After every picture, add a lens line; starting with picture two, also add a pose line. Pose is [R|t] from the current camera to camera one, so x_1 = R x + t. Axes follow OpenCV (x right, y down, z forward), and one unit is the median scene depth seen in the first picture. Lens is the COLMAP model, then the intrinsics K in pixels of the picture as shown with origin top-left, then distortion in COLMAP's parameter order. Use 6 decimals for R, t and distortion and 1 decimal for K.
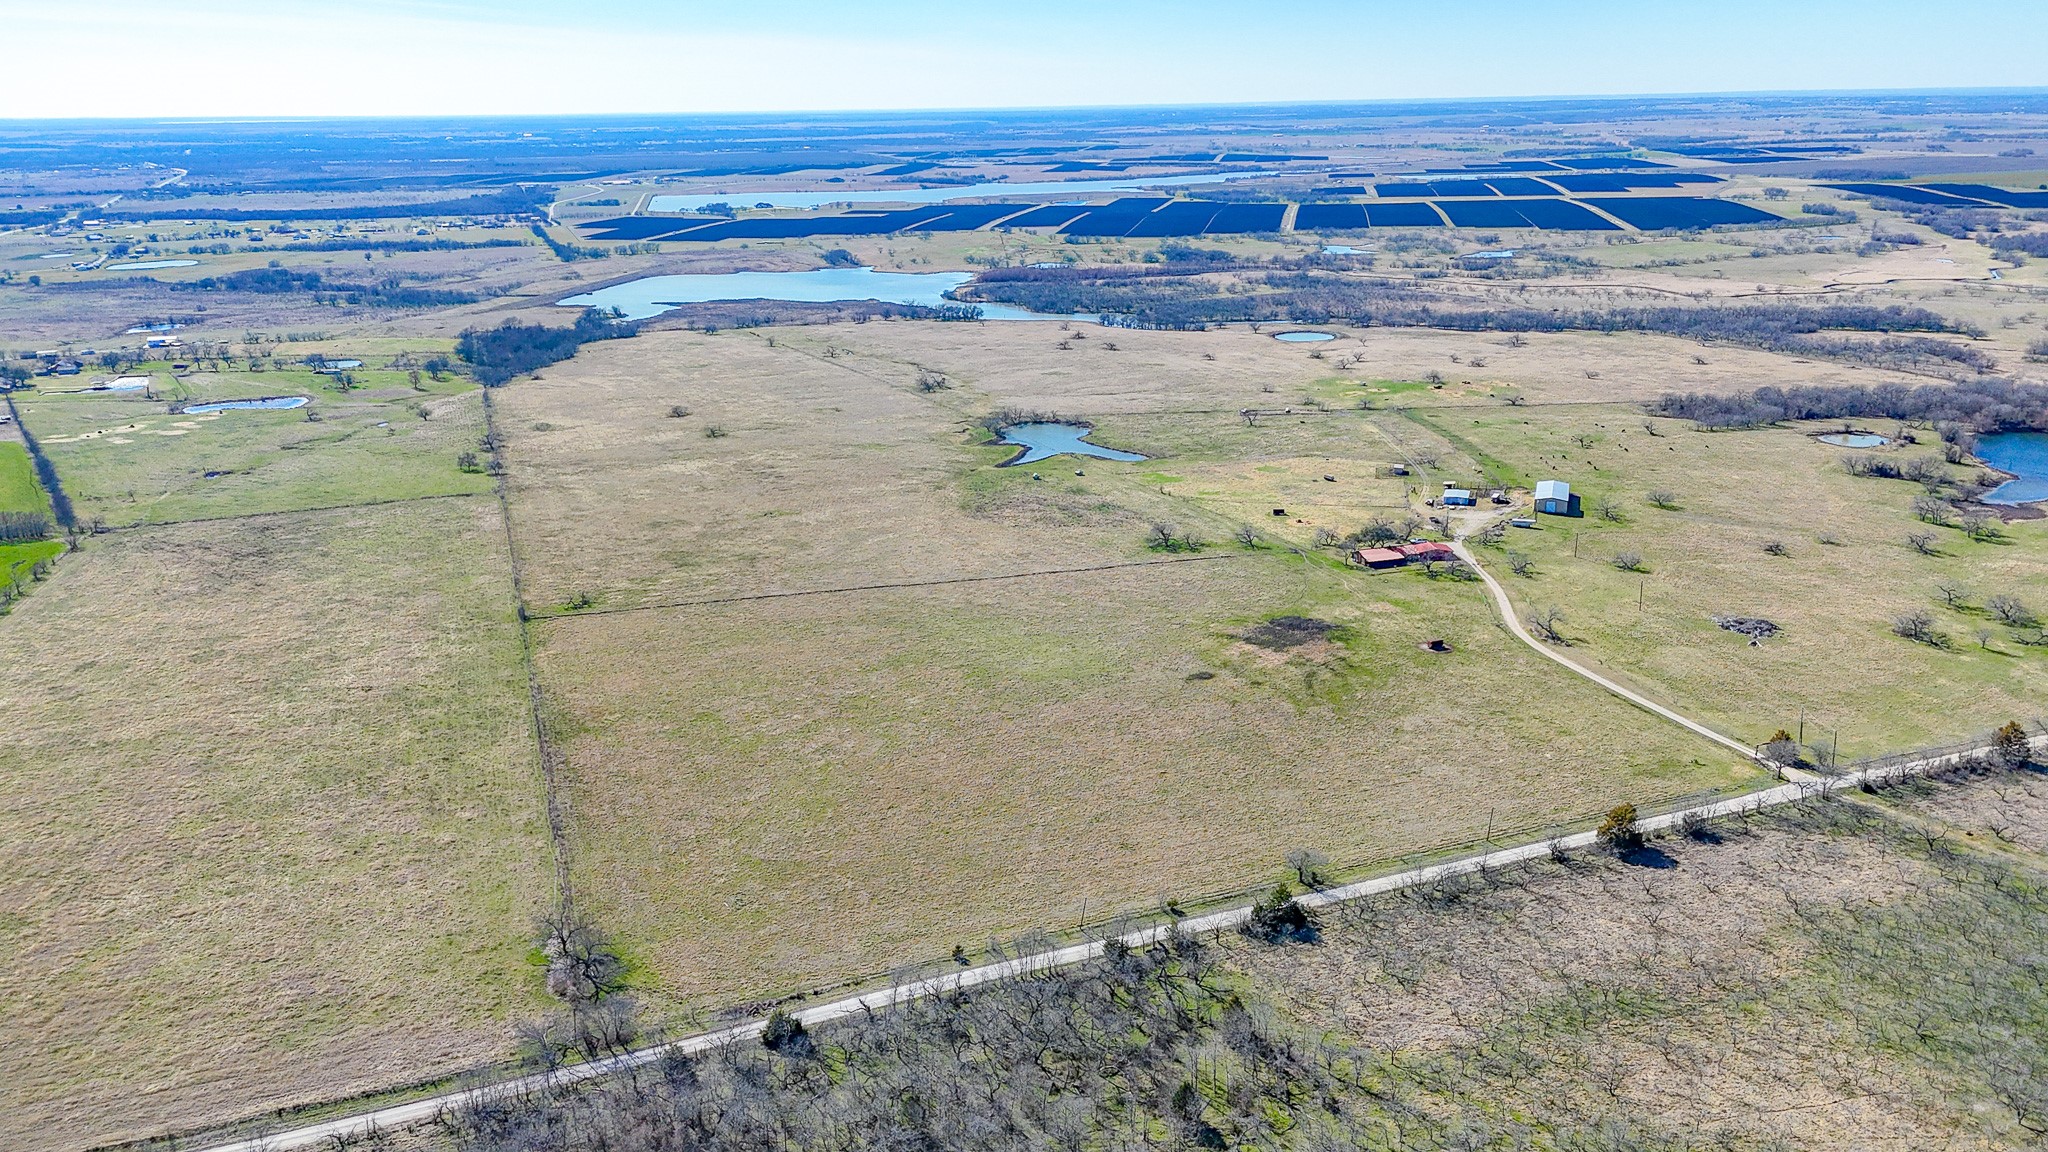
lens RADIAL K [[1530.3, 0, 1020.0], [0, 1530.3, 581.1], [0, 0, 1]] dist [0.078518, -0.072589]
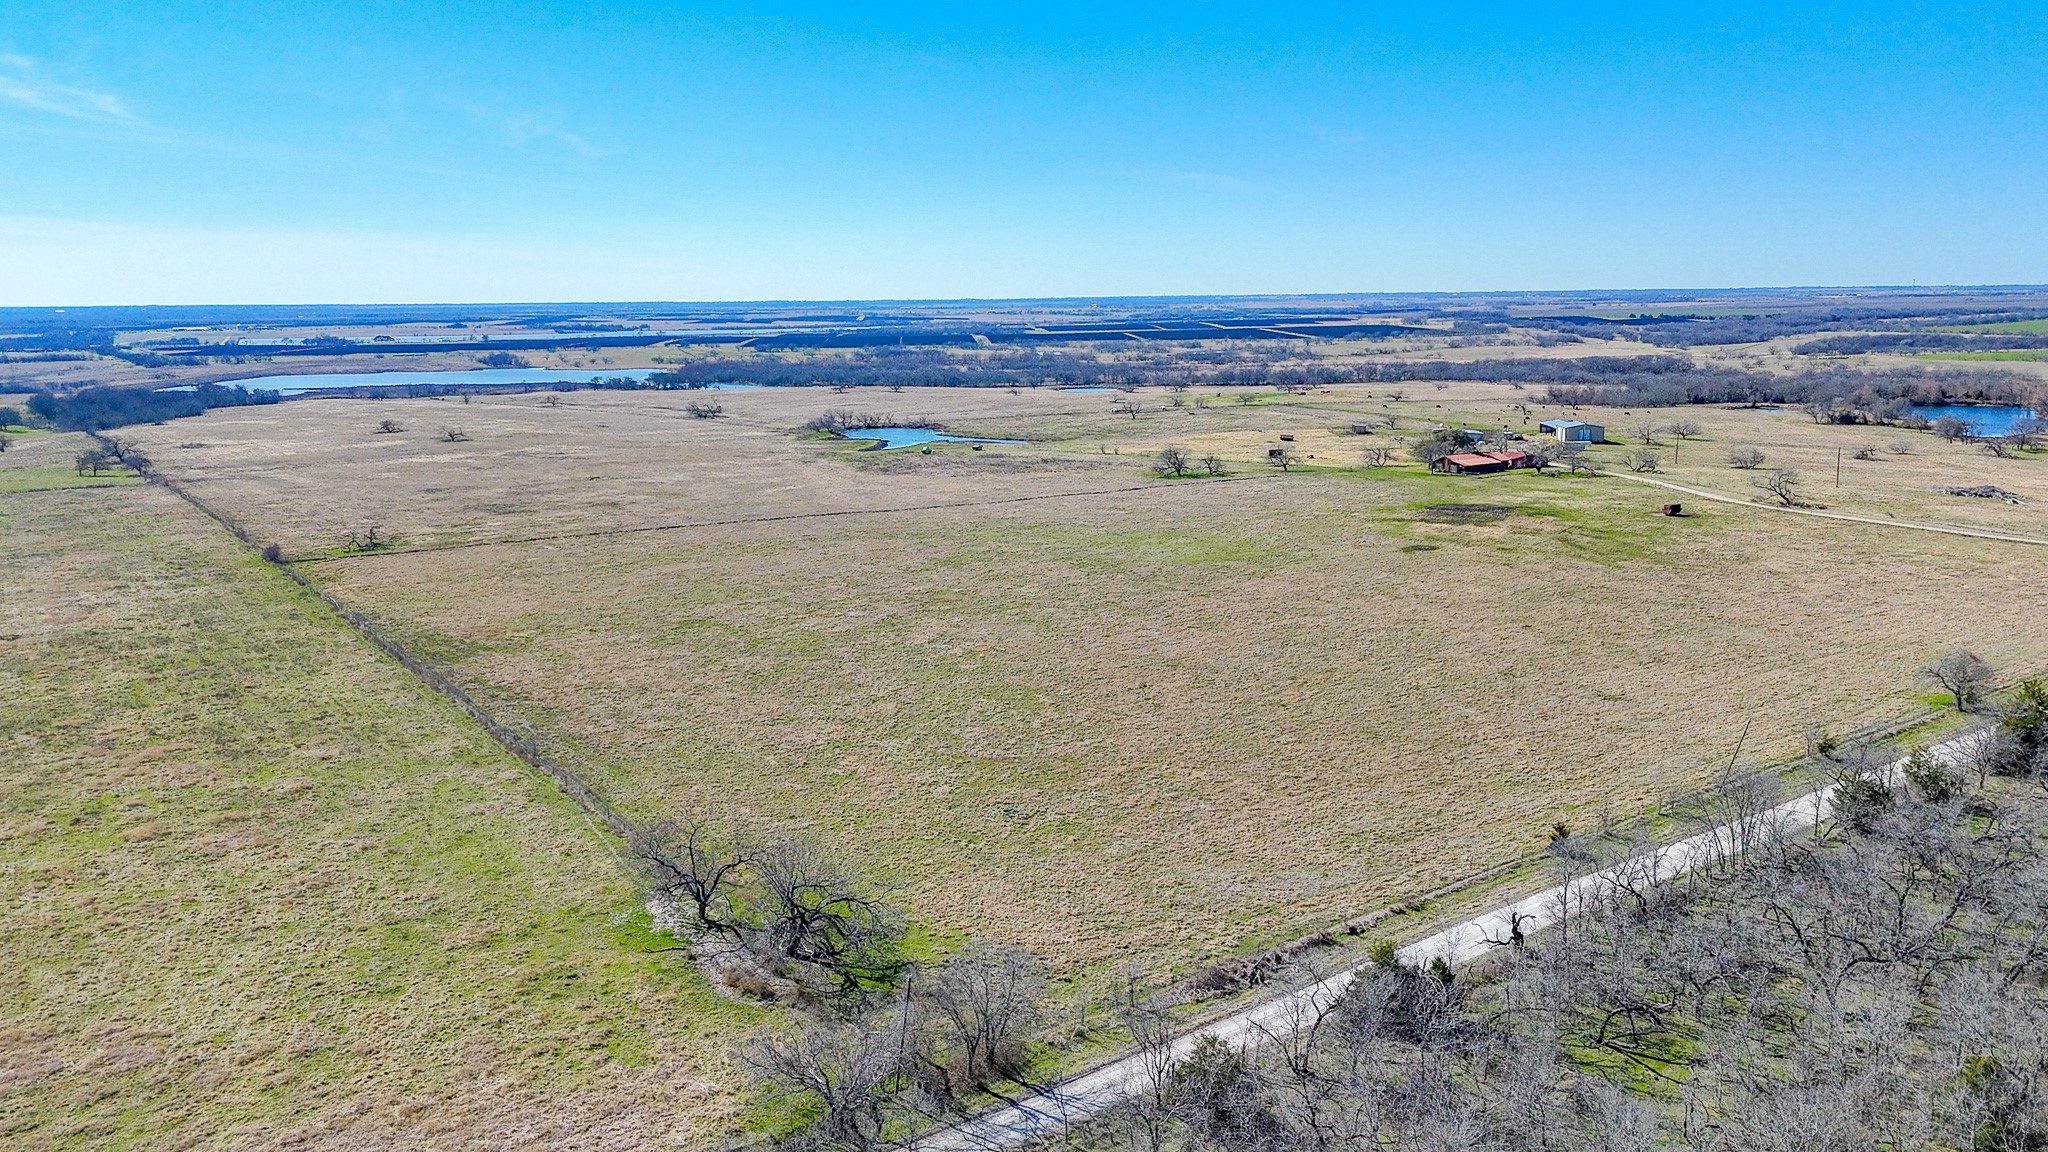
lens RADIAL K [[1530.3, 0, 1024.4], [0, 1530.3, 587.2], [0, 0, 1]] dist [0.078518, -0.072589]
pose [[0.967577, -0.042230, 0.249020, -0.142134], [0.071566, 0.991357, -0.109956, 0.091999], [-0.242225, 0.124212, 0.962236, 0.256073]]
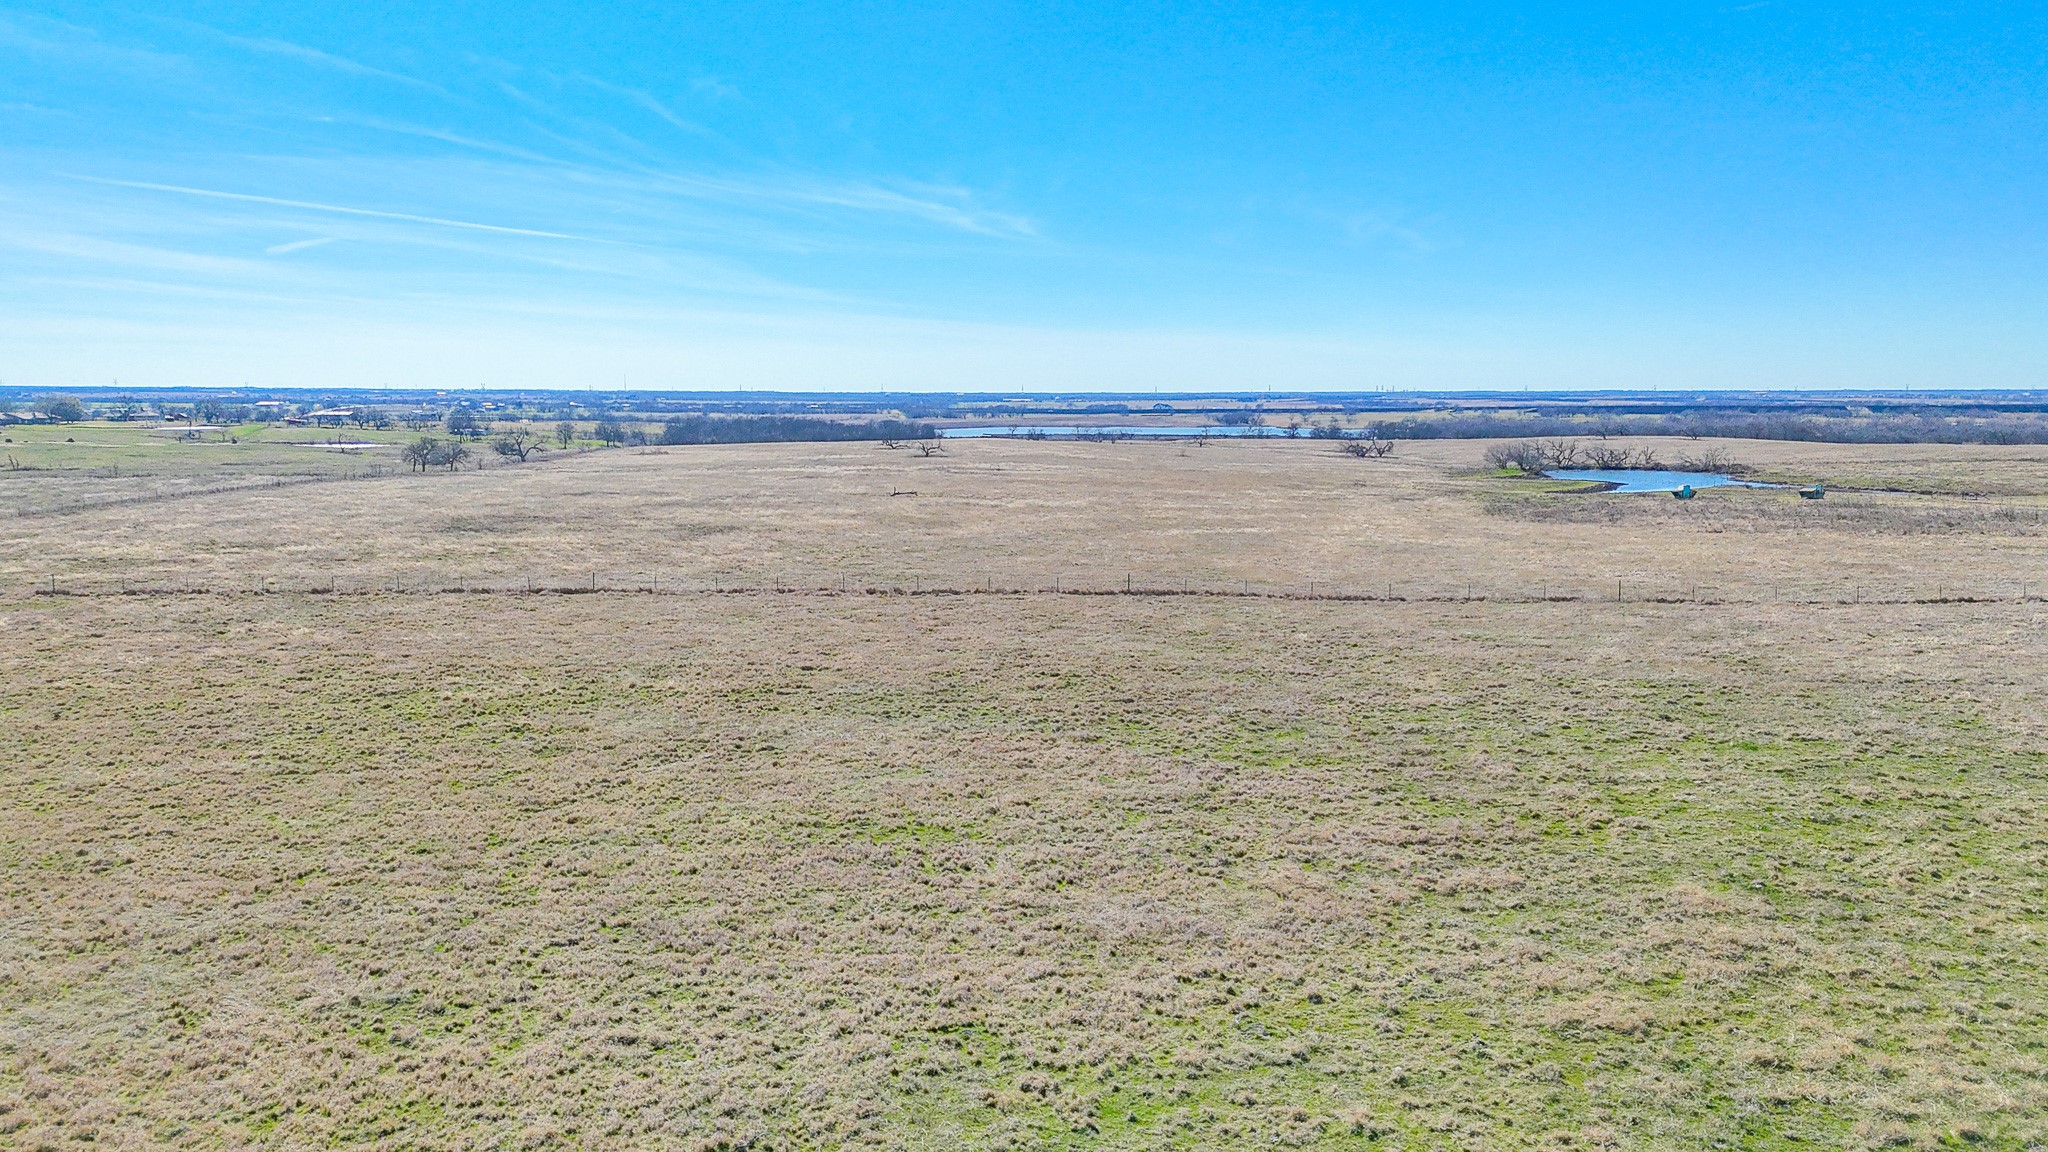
lens RADIAL K [[1530.3, 0, 1018.9], [0, 1530.3, 548.5], [0, 0, 1]] dist [0.078518, -0.072589]
pose [[0.964140, 0.043975, -0.261726, -0.046284], [-0.095215, 0.977839, -0.186455, 0.028094], [0.247727, 0.204688, 0.946960, 0.637018]]
